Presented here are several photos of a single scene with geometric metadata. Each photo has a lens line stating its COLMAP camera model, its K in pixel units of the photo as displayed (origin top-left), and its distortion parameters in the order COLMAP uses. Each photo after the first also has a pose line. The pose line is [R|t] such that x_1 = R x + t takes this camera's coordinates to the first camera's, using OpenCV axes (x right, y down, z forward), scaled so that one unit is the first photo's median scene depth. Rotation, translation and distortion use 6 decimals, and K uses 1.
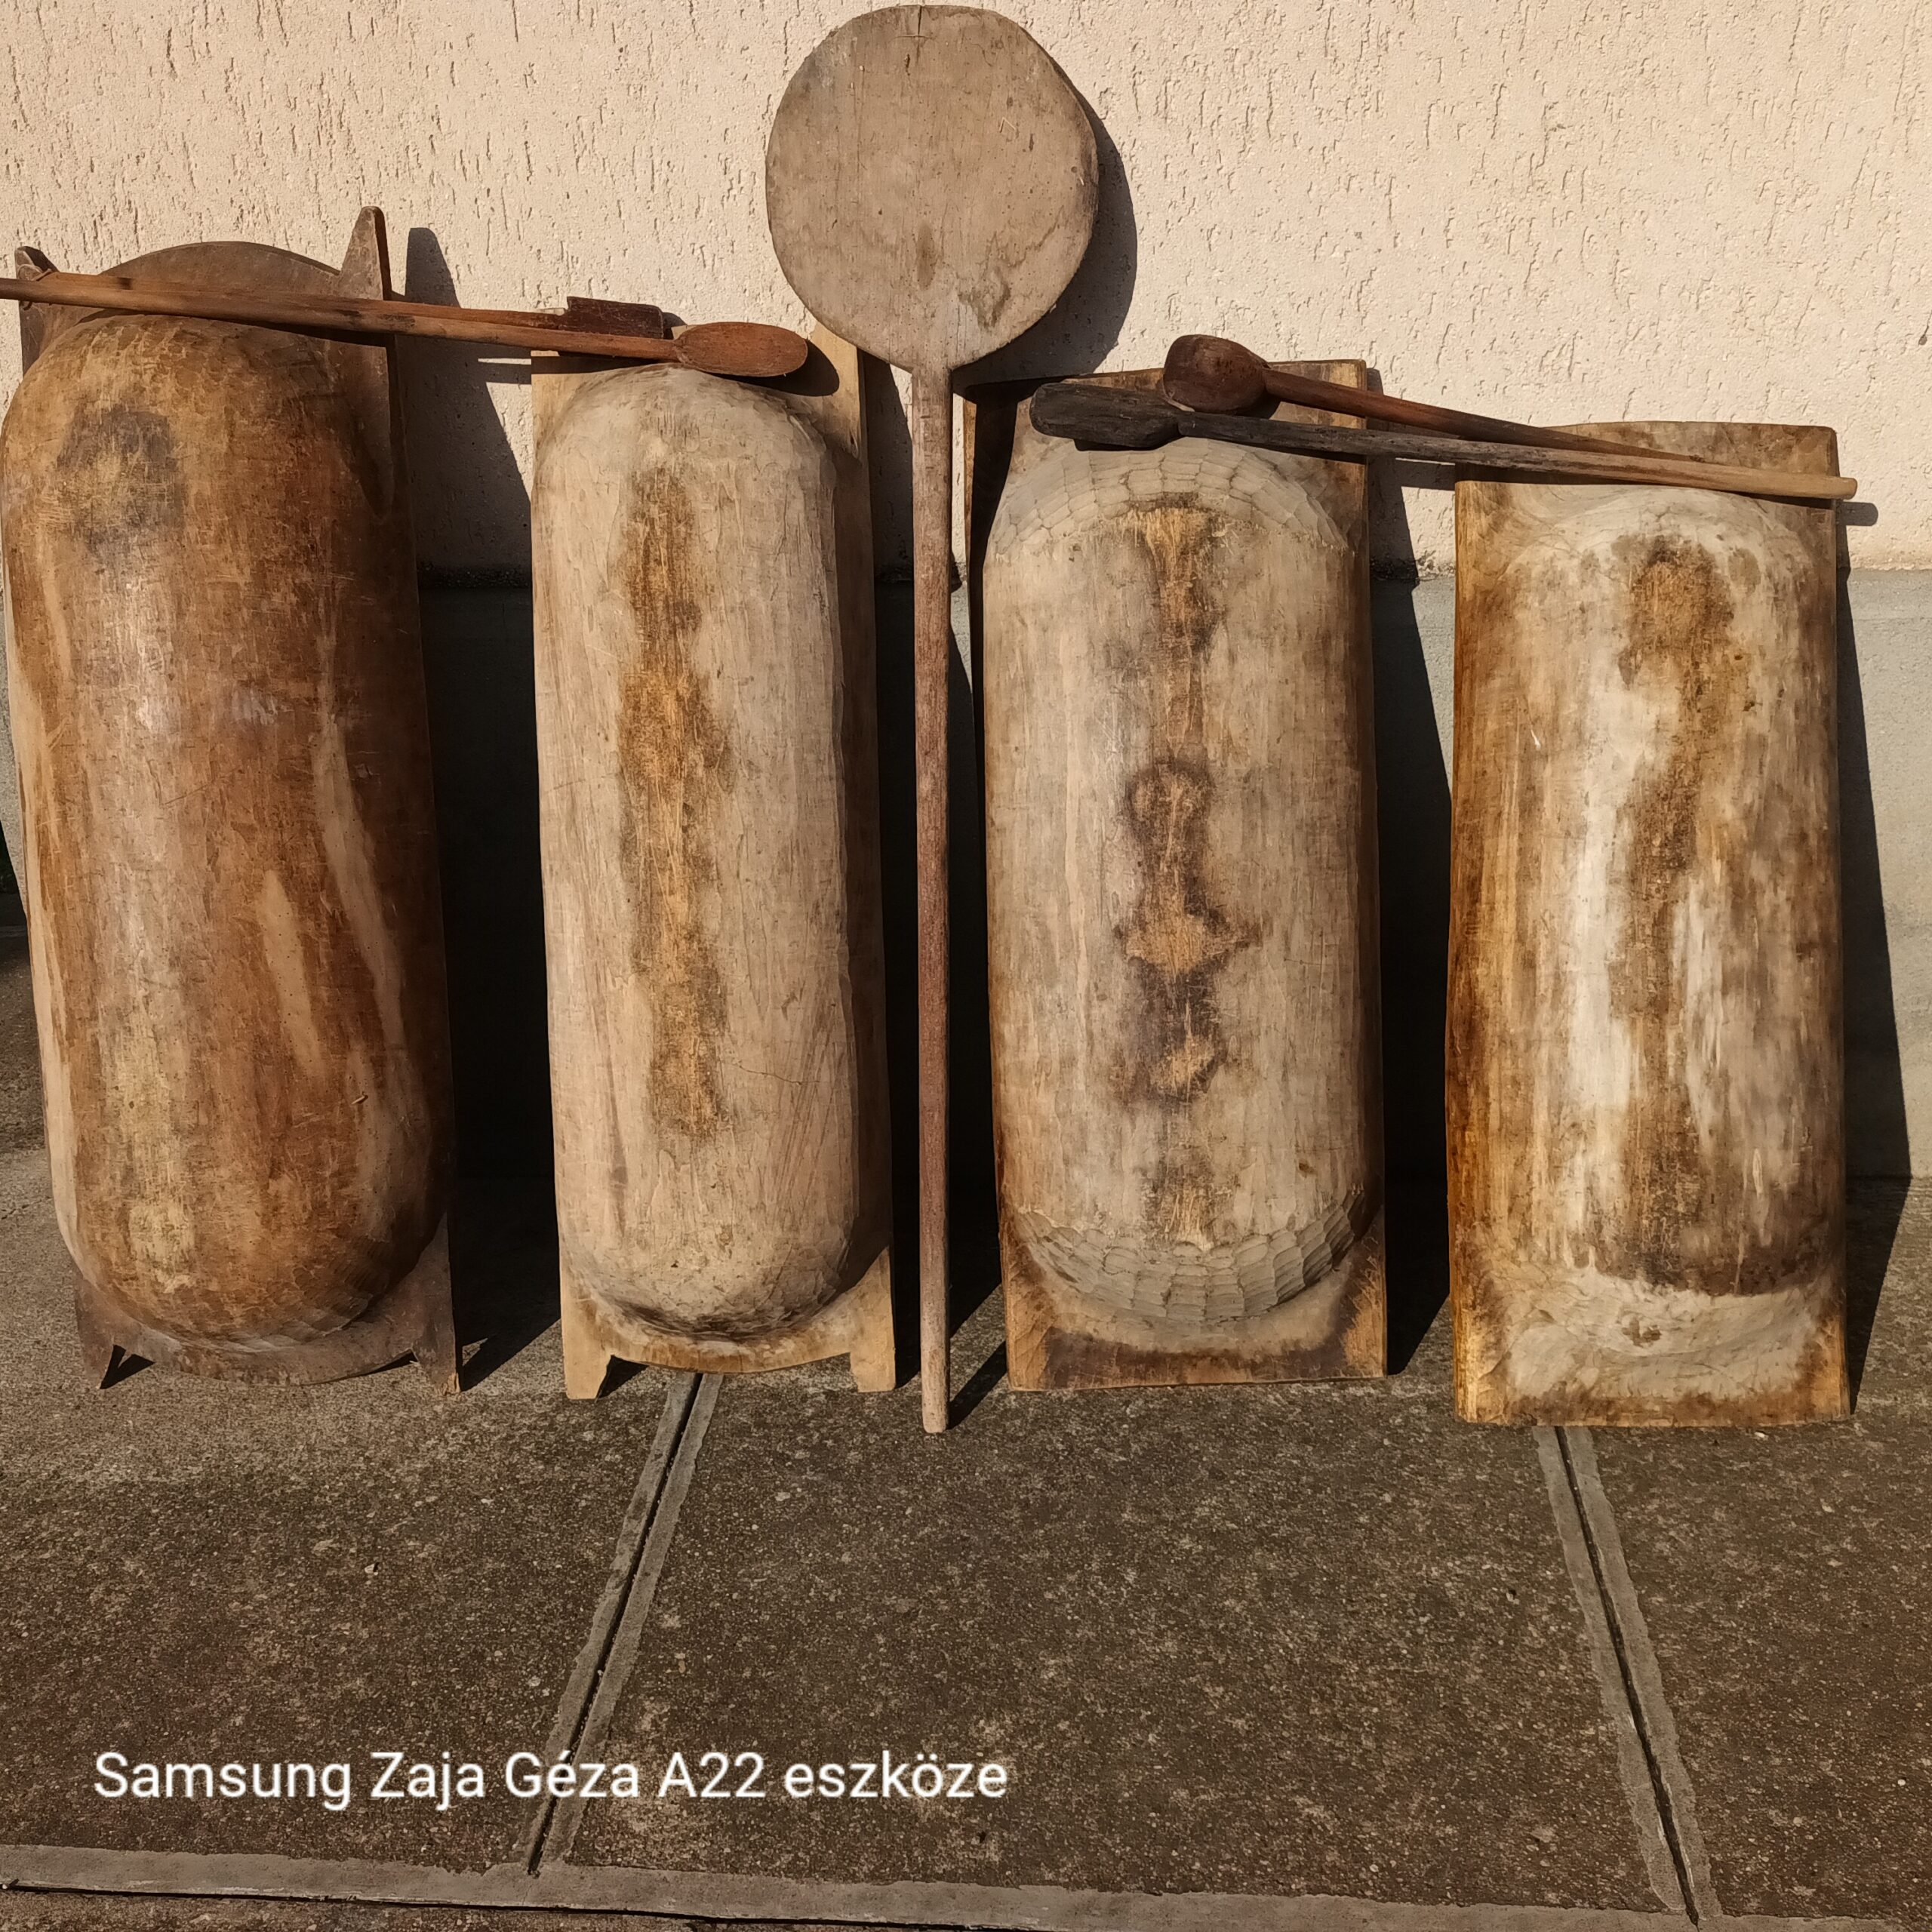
lens RADIAL K [[1943.5, 0, 973.8], [0, 1943.5, 969.4], [0, 0, 1]] dist [0.022055, -0.003477]
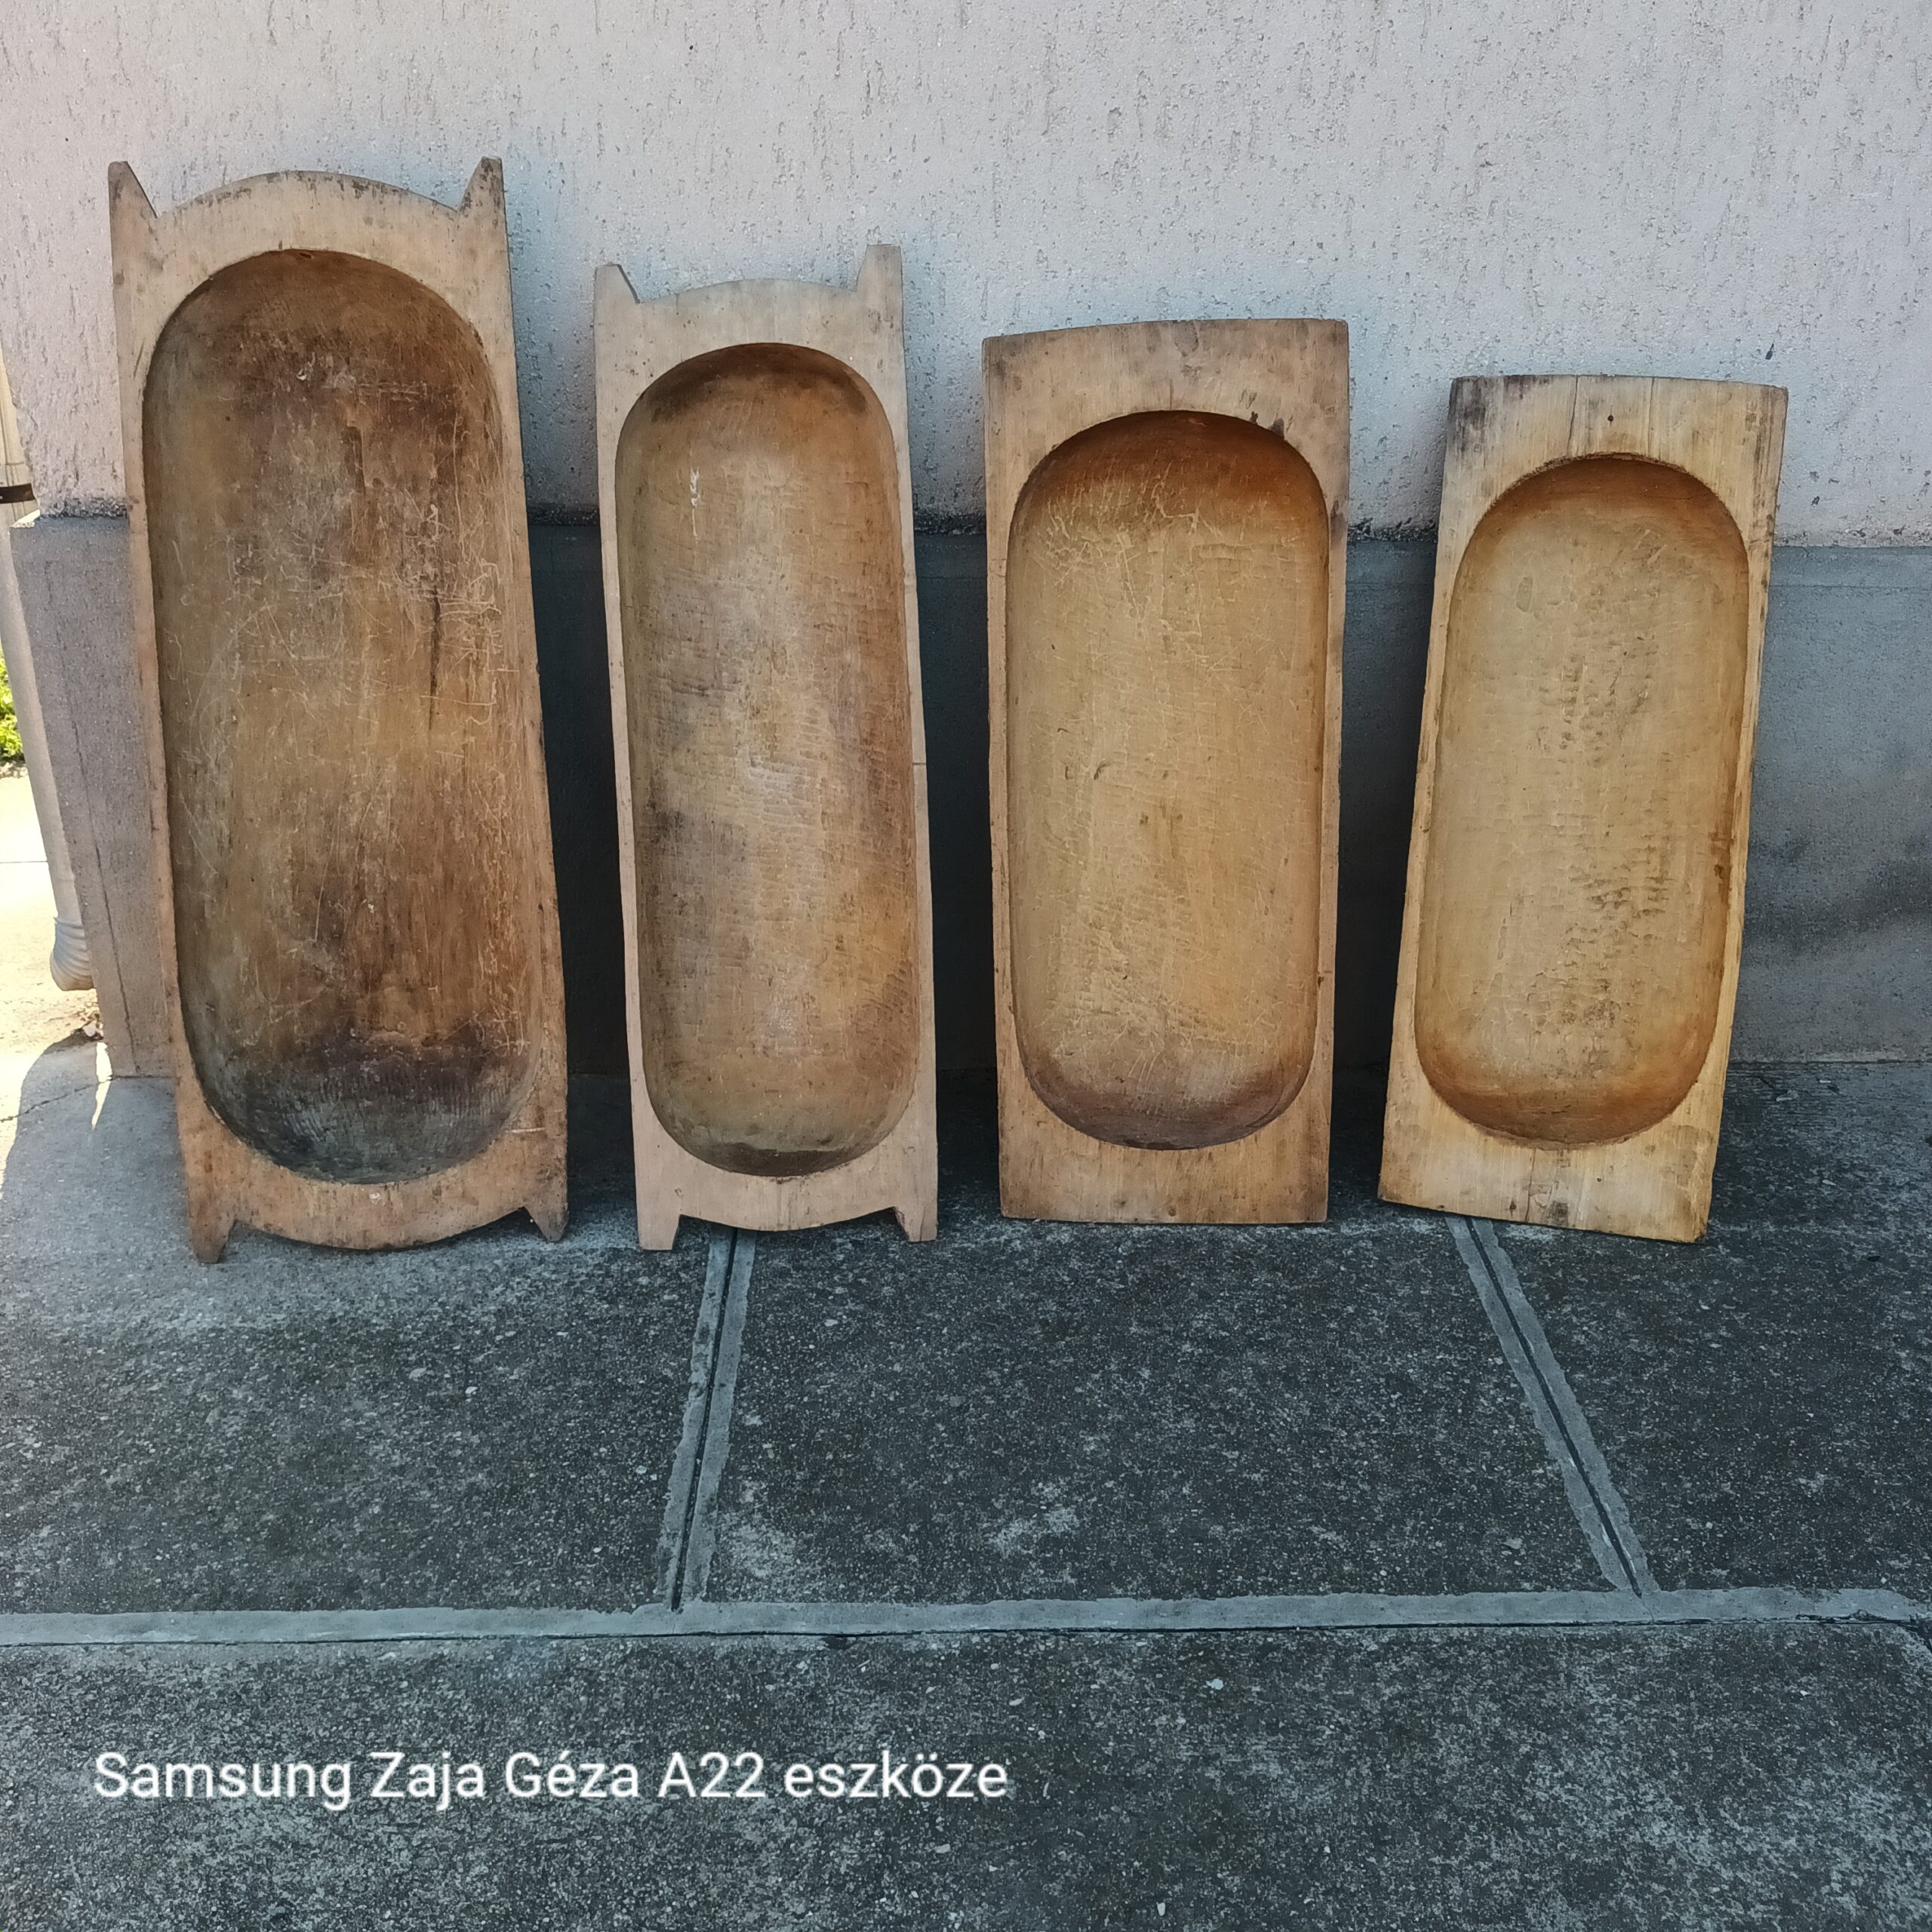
lens RADIAL K [[1900.3, 0, 1009.3], [0, 1900.3, 953.2], [0, 0, 1]] dist [0.031259, -0.019680]
pose [[0.991499, 0.004925, 0.130019, -0.148603], [-0.003303, 0.999914, -0.012682, 0.072638], [-0.130070, 0.012145, 0.991430, -0.124887]]
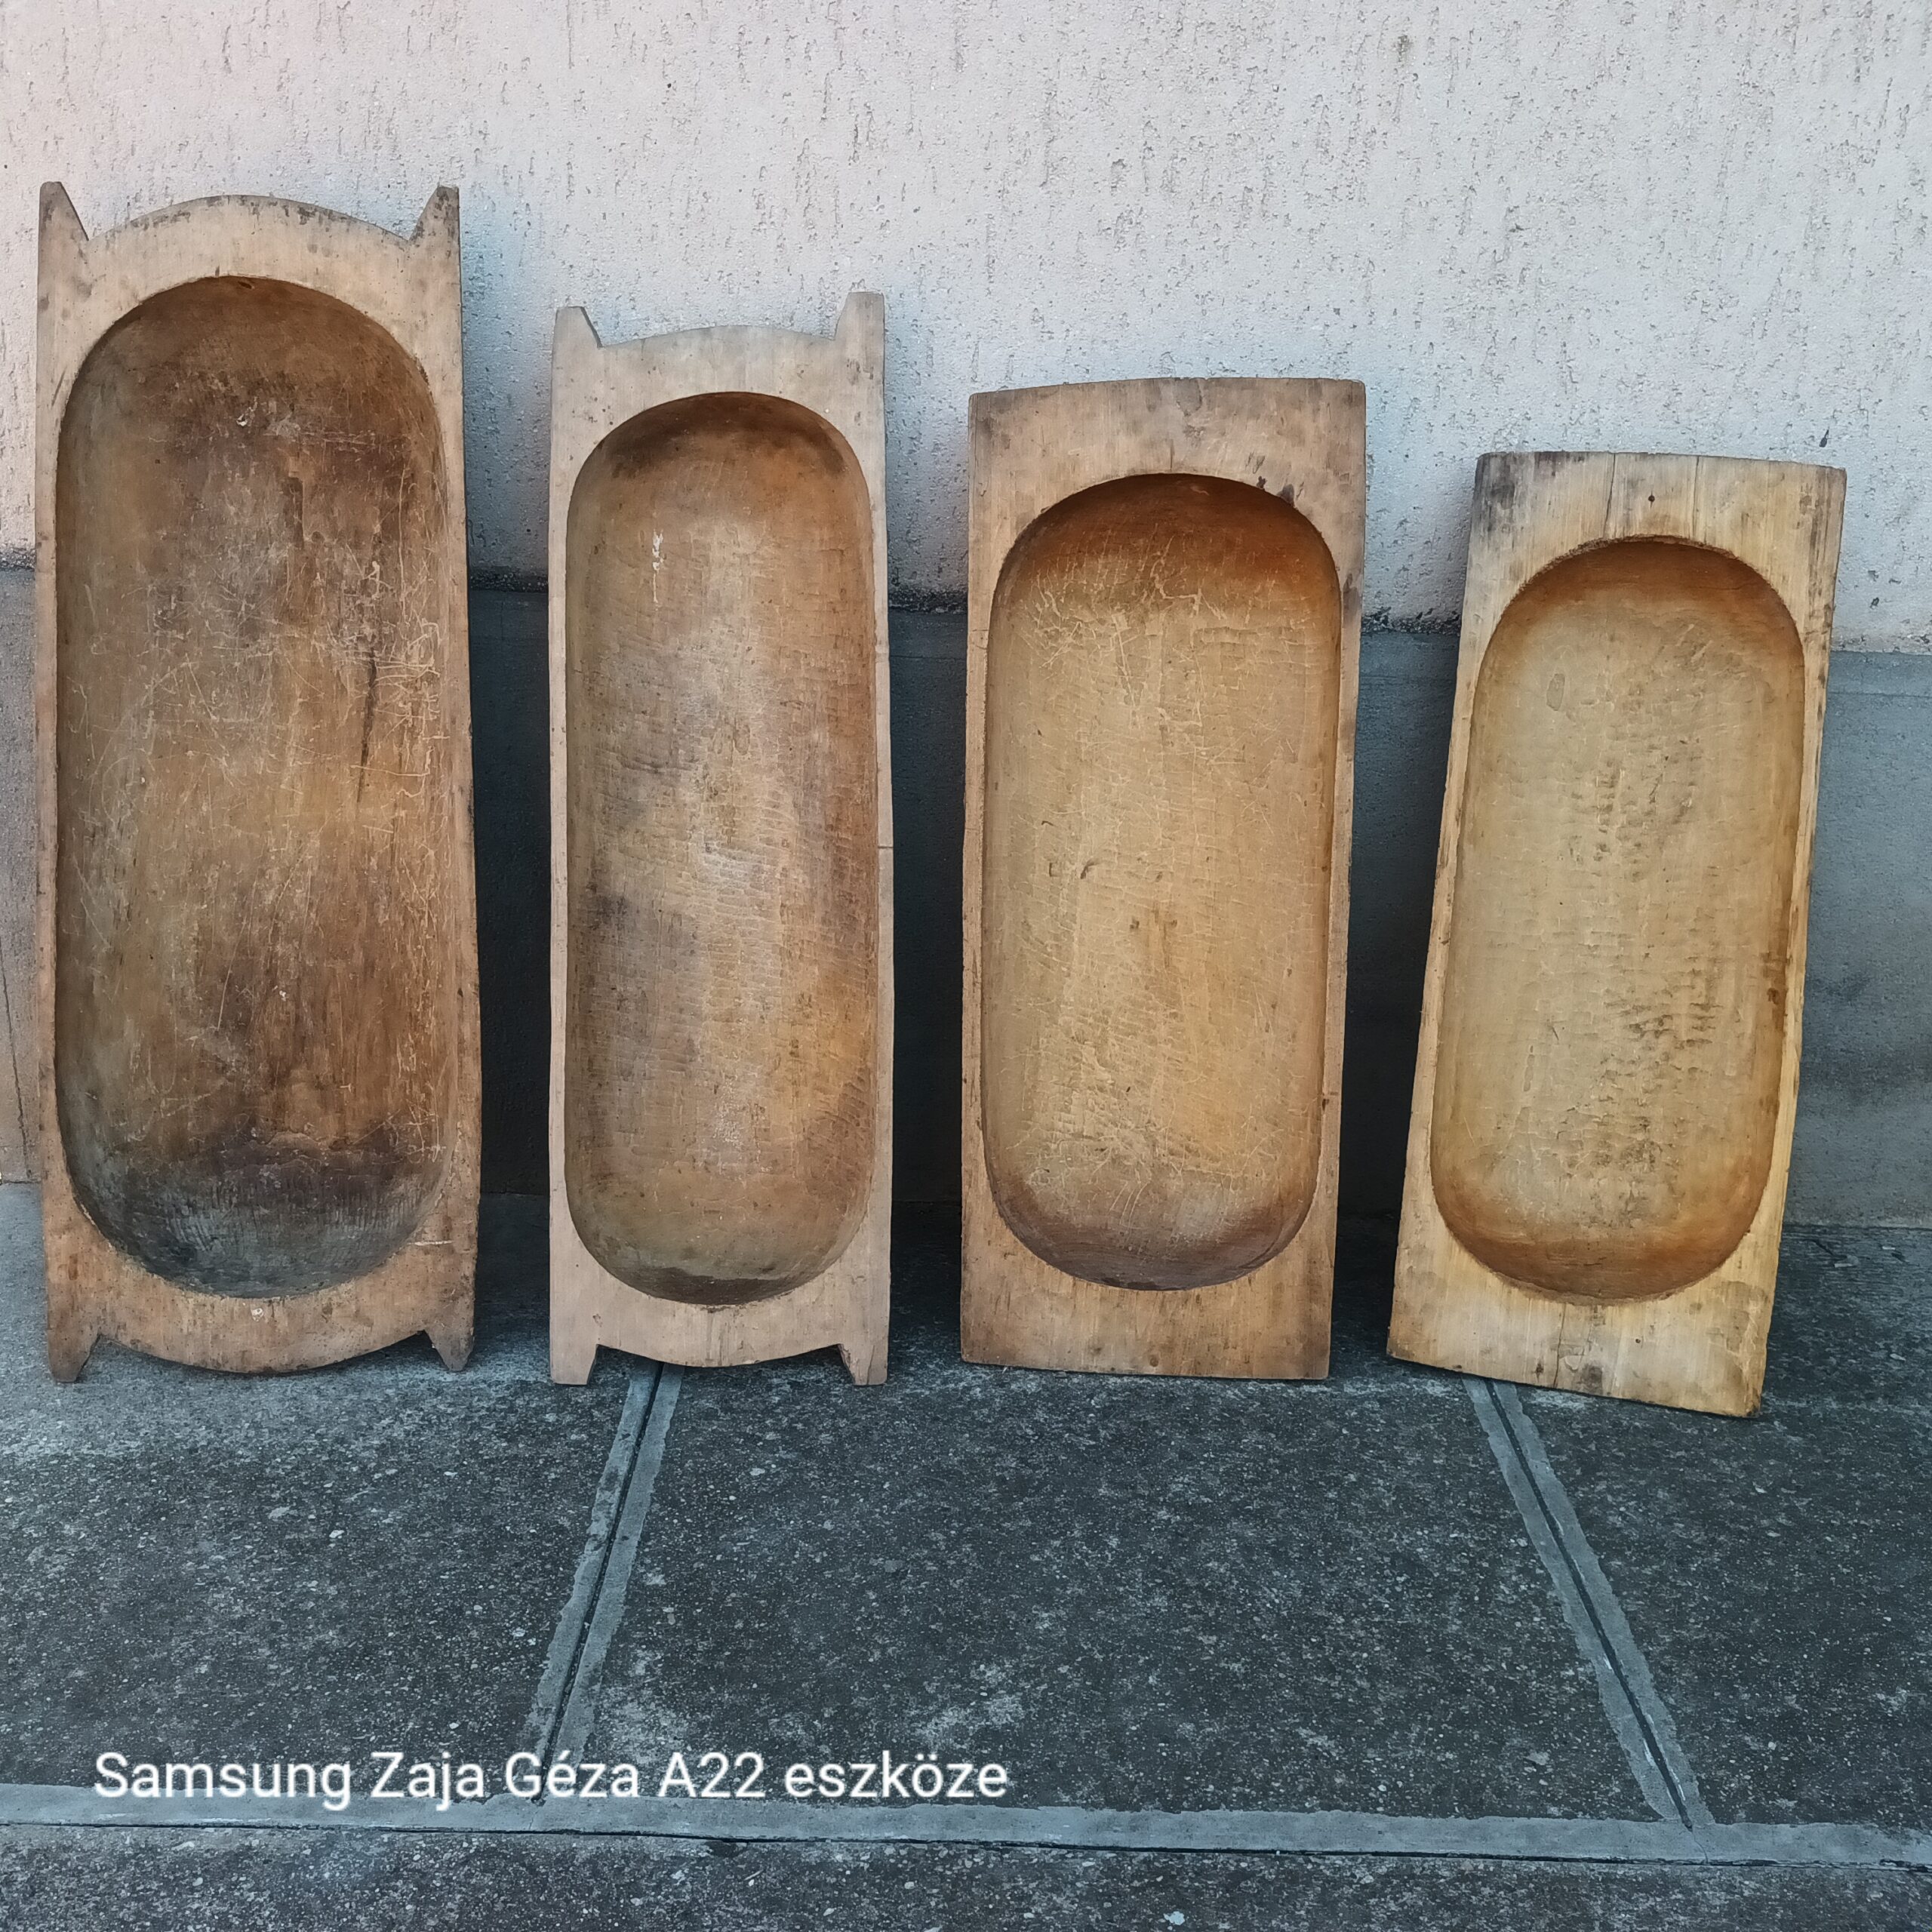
lens RADIAL K [[1924.2, 0, 999.4], [0, 1924.2, 958.8], [0, 0, 1]] dist [0.030601, -0.013641]
pose [[0.992608, 0.047106, 0.111847, -0.103731], [-0.035305, 0.993819, -0.105246, 0.115753], [-0.116113, 0.100520, 0.988136, -0.017104]]
